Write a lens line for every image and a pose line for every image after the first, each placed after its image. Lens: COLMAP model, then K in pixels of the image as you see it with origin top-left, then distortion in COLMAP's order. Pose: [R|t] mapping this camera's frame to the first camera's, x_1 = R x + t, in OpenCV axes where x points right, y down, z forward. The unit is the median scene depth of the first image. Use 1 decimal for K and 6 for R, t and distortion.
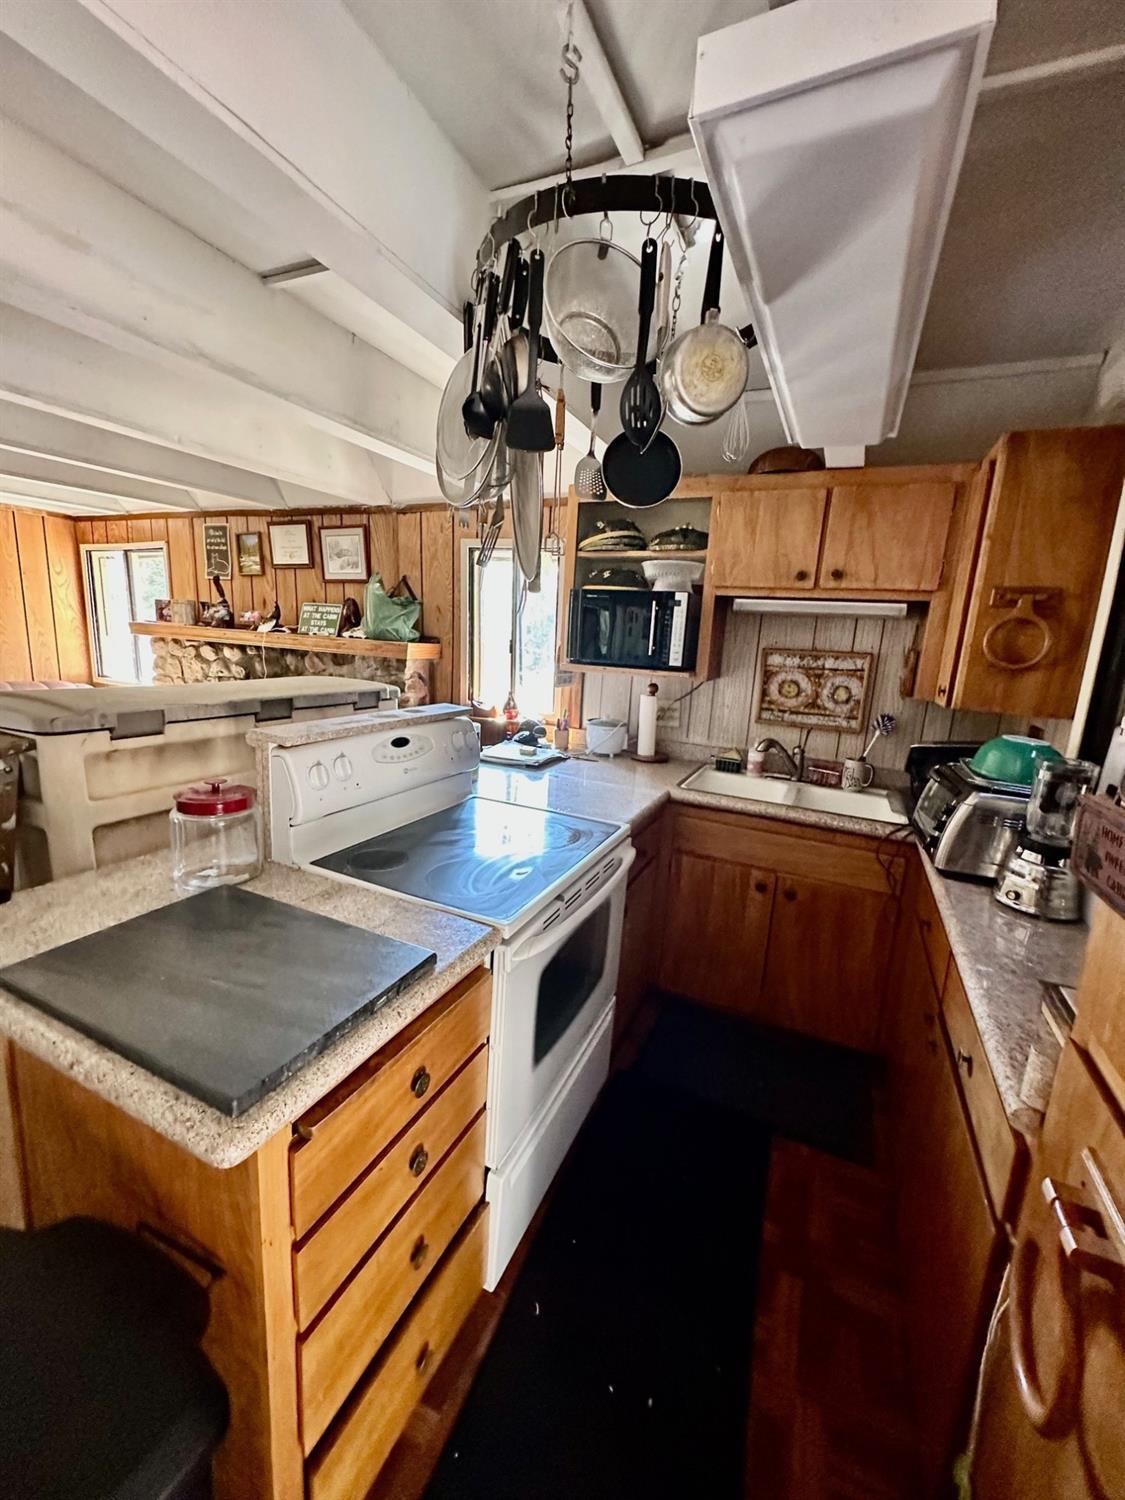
lens RADIAL K [[597.1, 0, 565.0], [0, 597.1, 744.7], [0, 0, 1]] dist [0.000157, 0.000408]
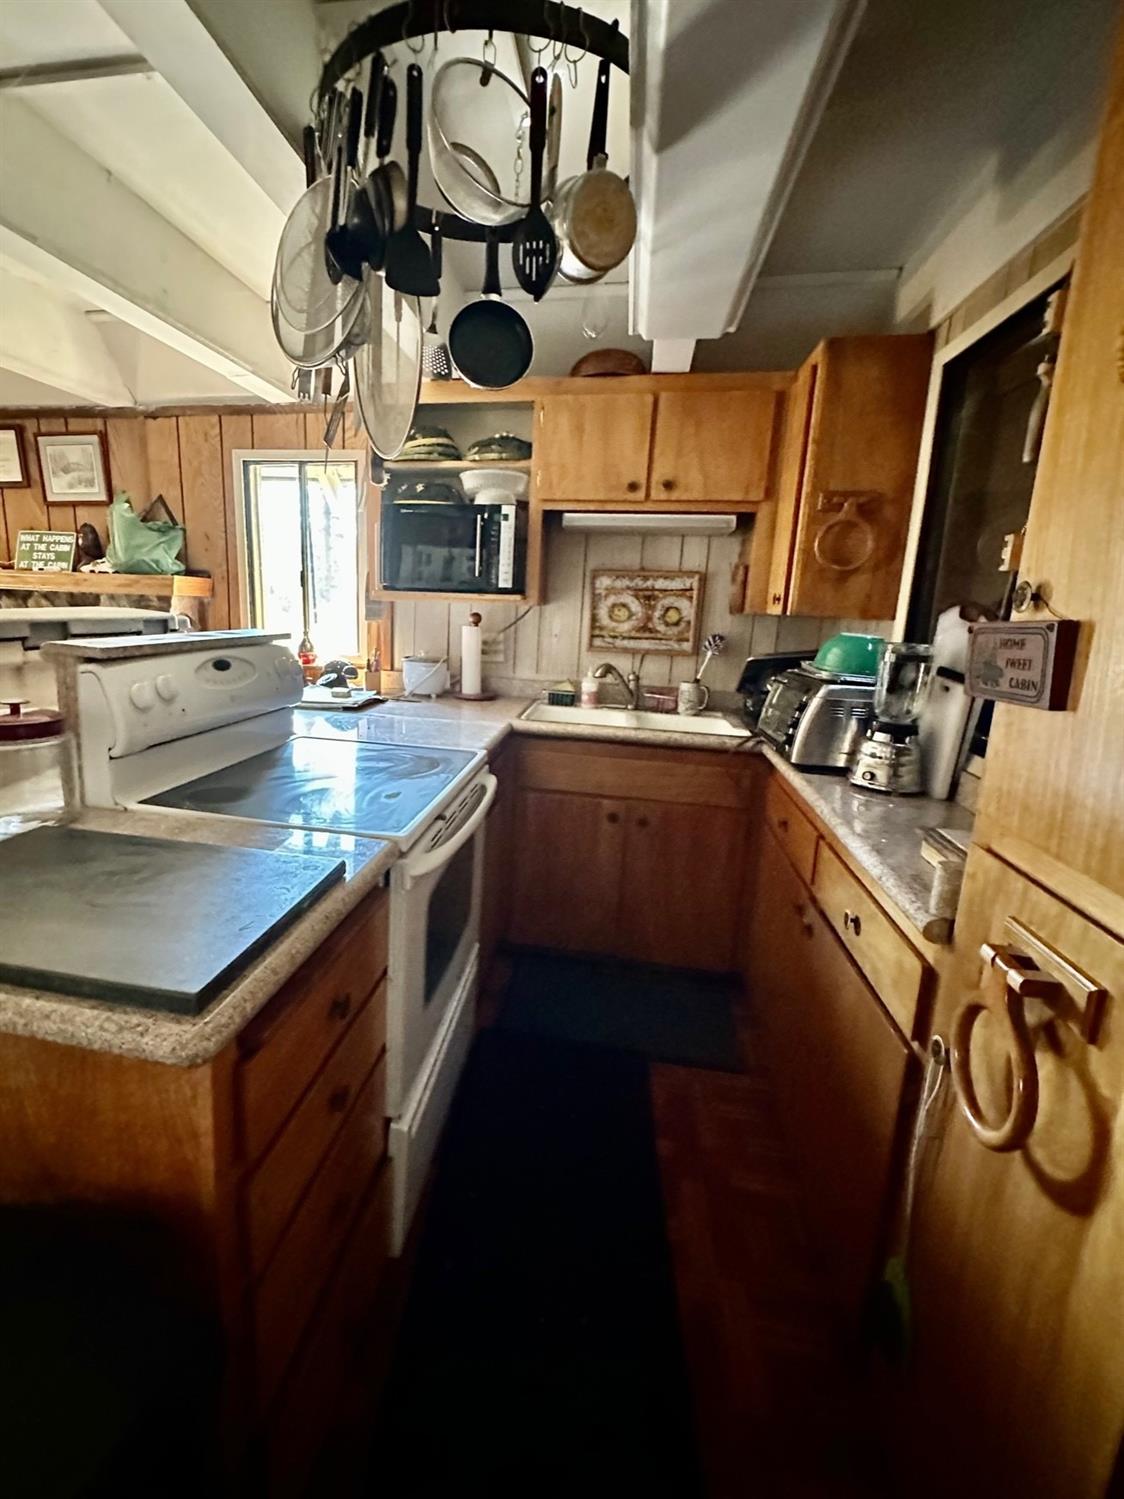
lens RADIAL K [[688.7, 0, 477.7], [0, 688.7, 730.6], [0, 0, 1]] dist [-0.002026, 0.000899]
pose [[0.974559, -0.063668, 0.214900, -0.096613], [0.060781, 0.997950, 0.020024, 0.062501], [-0.215734, -0.006452, 0.976431, -0.014394]]
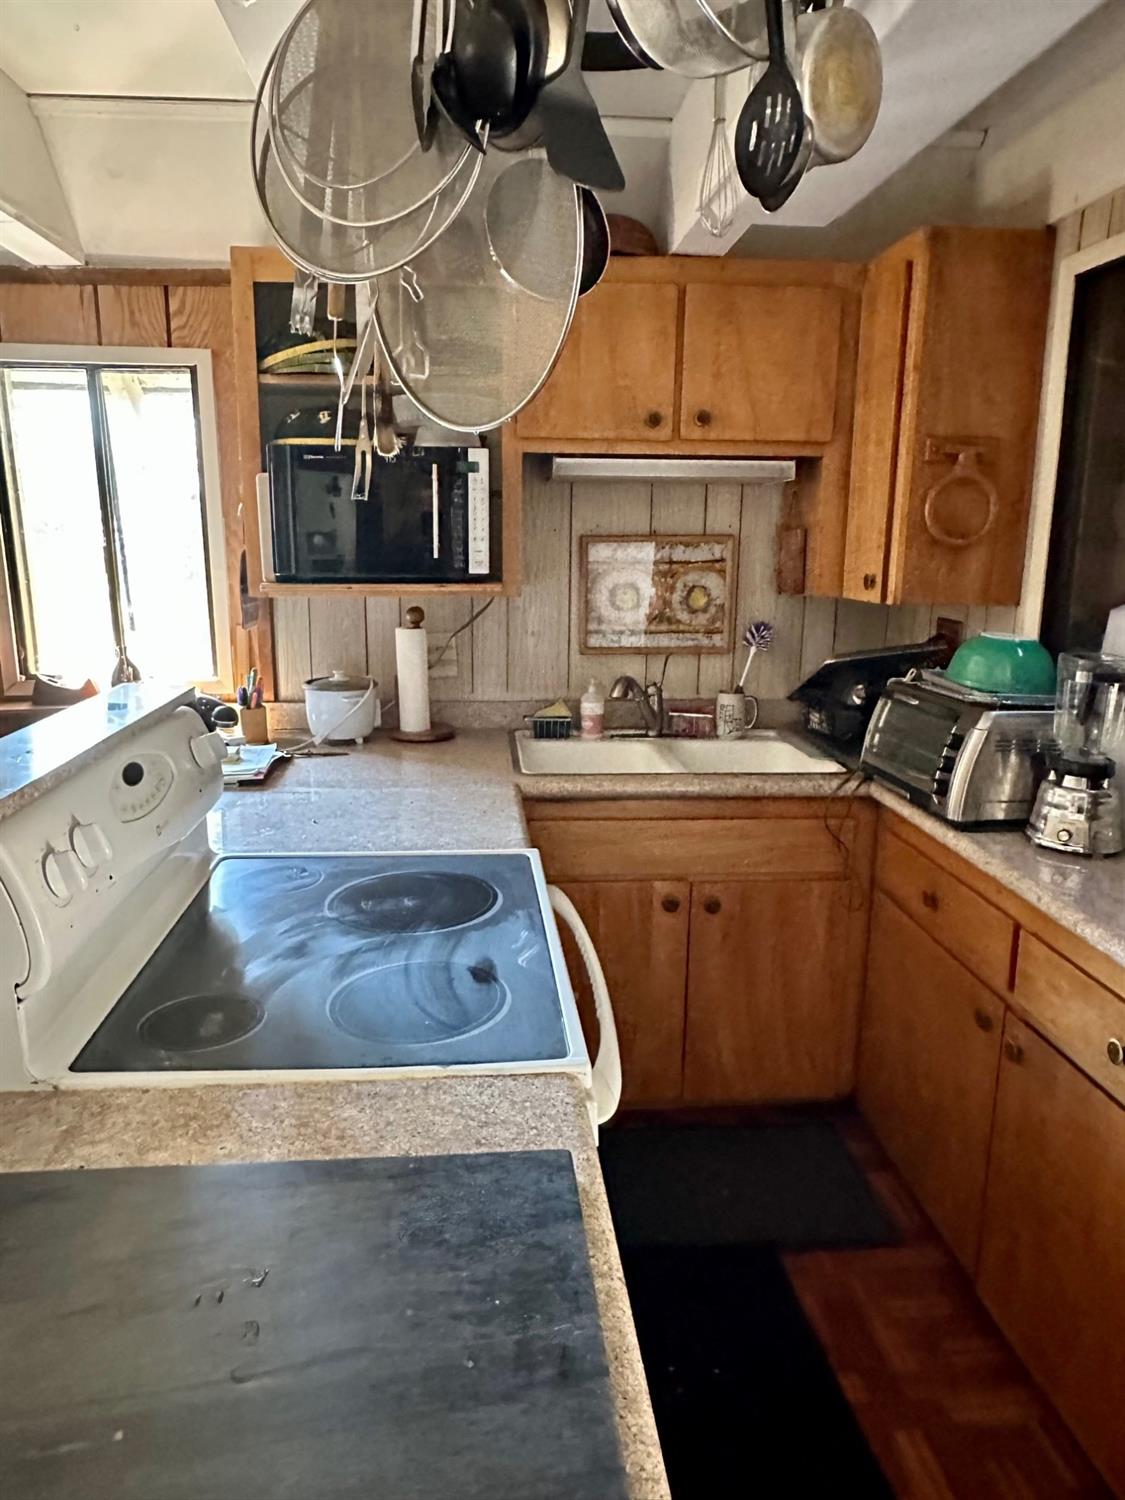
lens RADIAL K [[995.1, 0, 547.1], [0, 995.1, 734.8], [0, 0, 1]] dist [-0.001643, 0.001752]
pose [[0.871871, -0.147468, 0.467006, -0.245658], [0.132593, 0.989052, 0.064772, -0.029631], [-0.471445, 0.005449, 0.881879, 0.100003]]
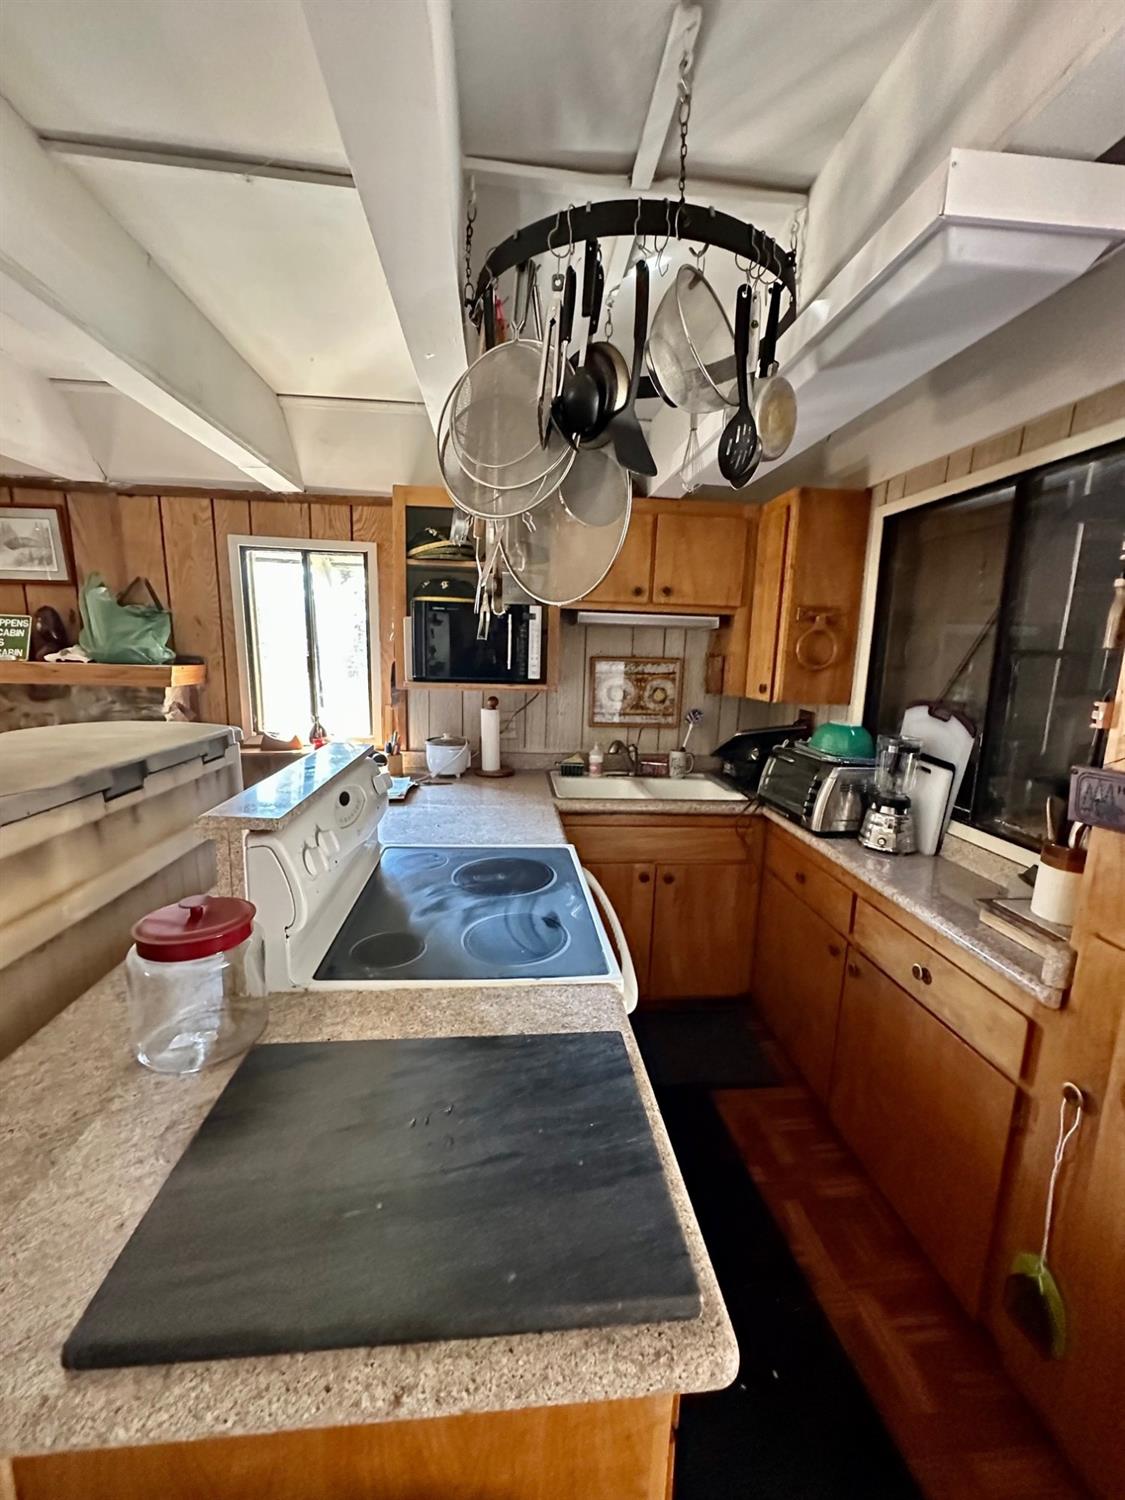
lens RADIAL K [[597.1, 0, 565.0], [0, 597.1, 744.7], [0, 0, 1]] dist [0.000157, 0.000408]
pose [[0.862249, -0.111434, 0.494074, -0.283596], [0.112059, 0.993294, 0.028466, -0.045559], [-0.493932, 0.030820, 0.868954, 0.107951]]
